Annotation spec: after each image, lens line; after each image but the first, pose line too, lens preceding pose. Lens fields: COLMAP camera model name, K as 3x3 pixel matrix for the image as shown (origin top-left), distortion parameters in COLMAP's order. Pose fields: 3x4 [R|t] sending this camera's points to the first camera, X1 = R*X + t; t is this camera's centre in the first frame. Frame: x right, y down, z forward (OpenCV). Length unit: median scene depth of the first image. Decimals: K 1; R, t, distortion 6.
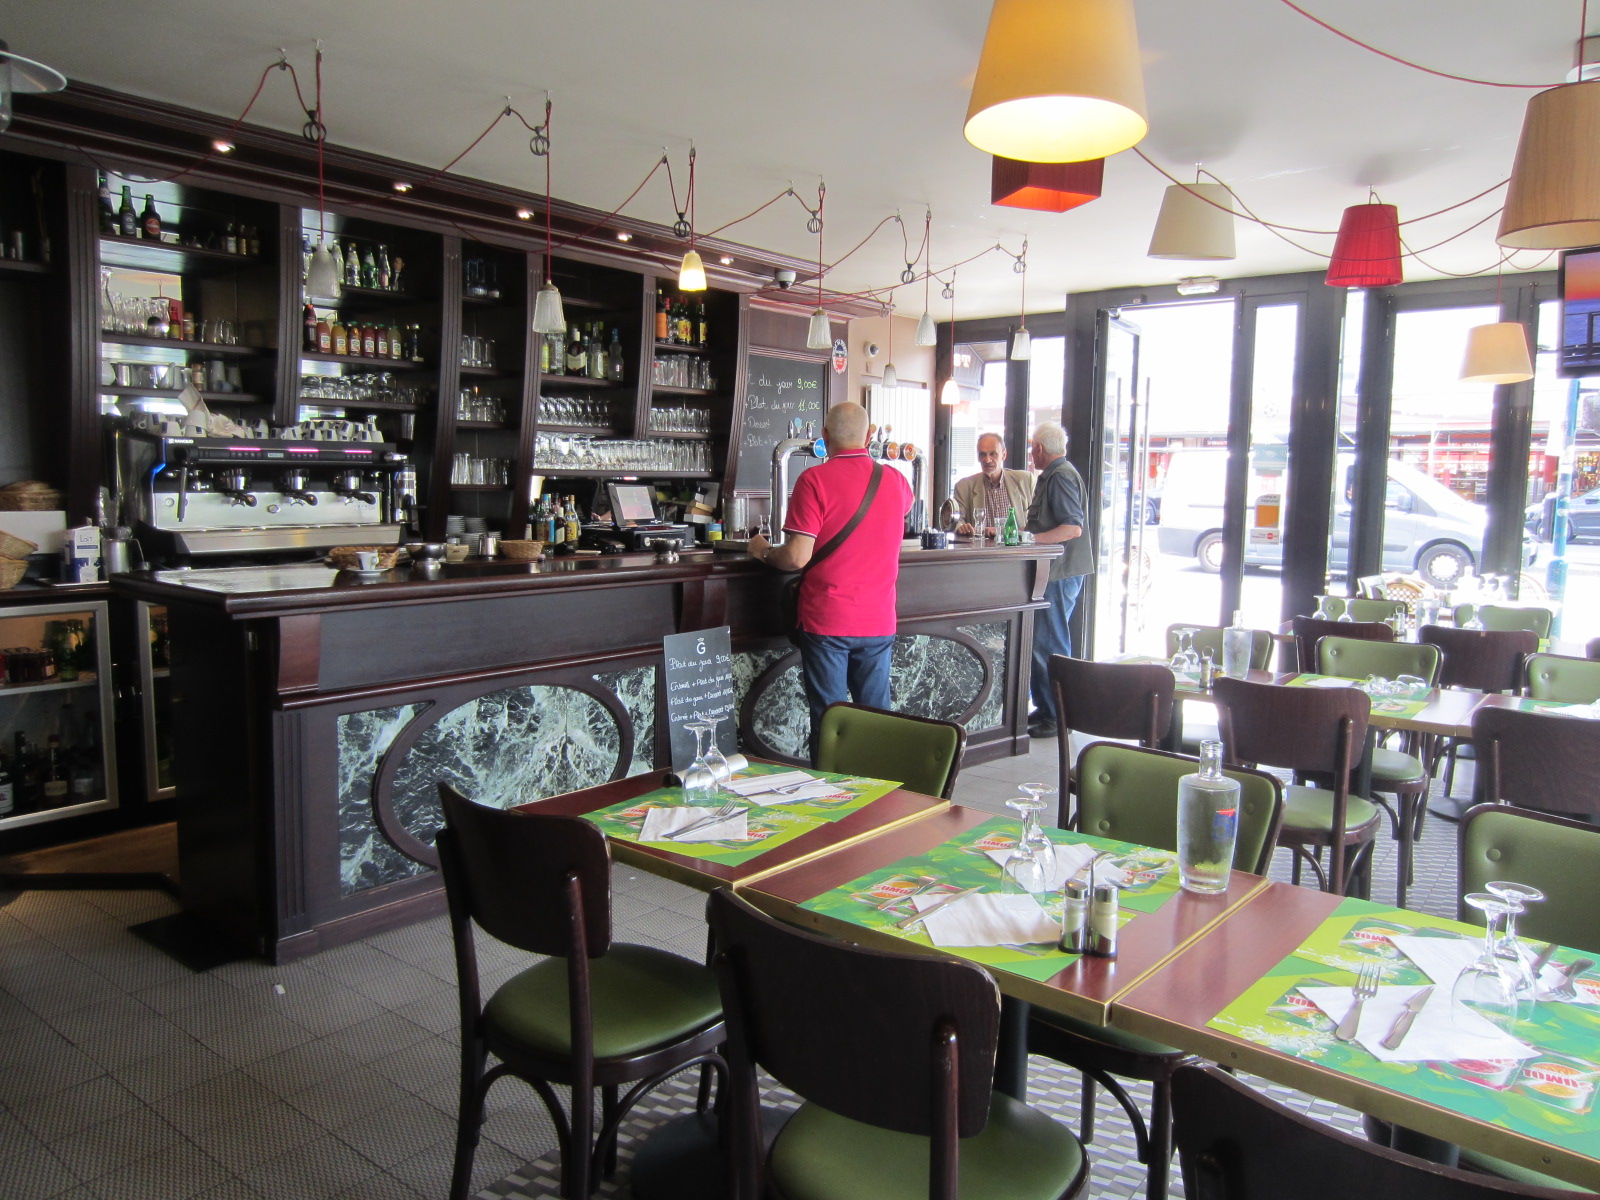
lens RADIAL K [[1119.1, 0, 800.0], [0, 1119.1, 600.0], [0, 0, 1]] dist [-0.038680, 0.009351]
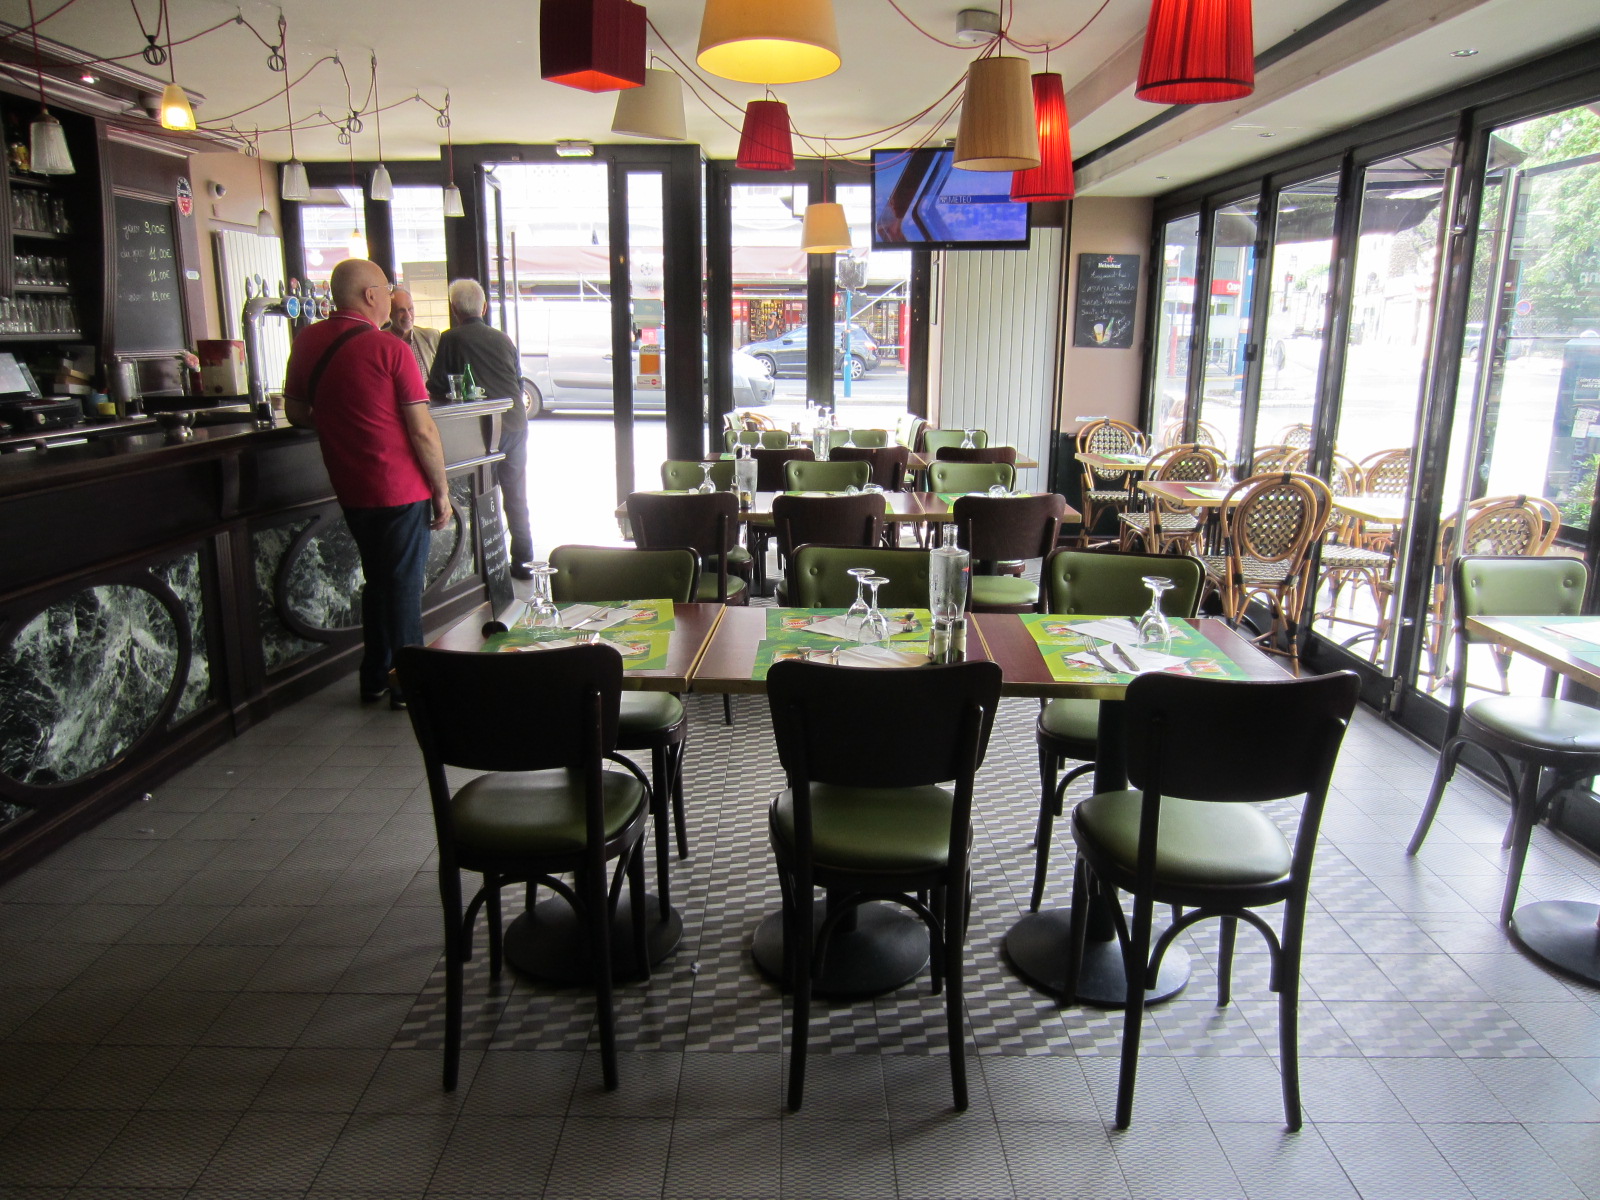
lens RADIAL K [[1119.1, 0, 800.0], [0, 1119.1, 600.0], [0, 0, 1]] dist [-0.038680, 0.009351]
pose [[0.792166, -0.150826, 0.591375, -0.286639], [0.071049, 0.985184, 0.156091, -0.008892], [-0.606155, -0.081633, 0.791146, -0.029239]]
